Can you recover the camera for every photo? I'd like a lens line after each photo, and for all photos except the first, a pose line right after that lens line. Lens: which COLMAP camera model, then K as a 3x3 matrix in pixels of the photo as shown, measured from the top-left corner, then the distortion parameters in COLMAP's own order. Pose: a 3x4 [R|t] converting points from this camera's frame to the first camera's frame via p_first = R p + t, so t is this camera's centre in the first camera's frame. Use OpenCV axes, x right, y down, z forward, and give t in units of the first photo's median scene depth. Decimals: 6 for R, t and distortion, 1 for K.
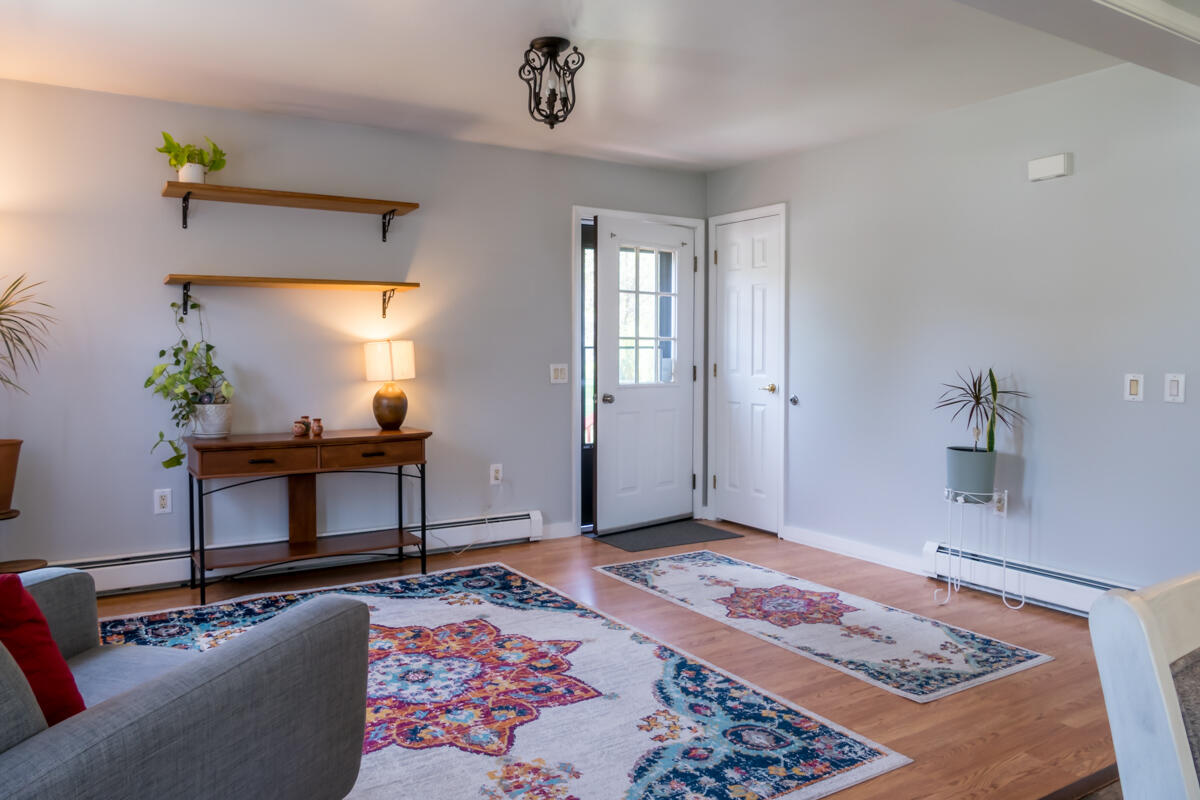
lens RADIAL K [[871.8, 0, 603.4], [0, 871.8, 382.0], [0, 0, 1]] dist [-0.010652, 0.002885]
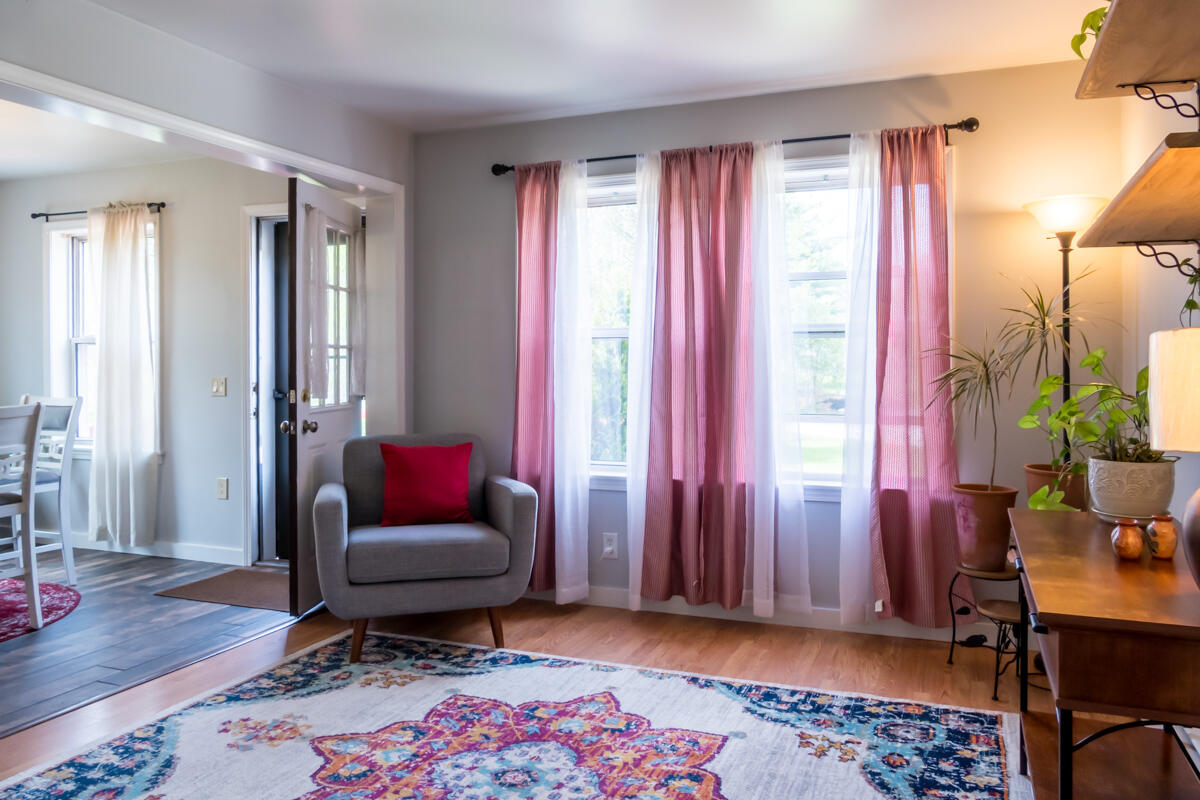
lens RADIAL K [[876.7, 0, 624.1], [0, 876.7, 359.3], [0, 0, 1]] dist [-0.008772, 0.002854]
pose [[-0.804465, 0.002823, -0.593994, 0.146579], [-0.017278, 0.999454, 0.028151, -0.055063], [0.593749, 0.032910, -0.803977, 1.401678]]
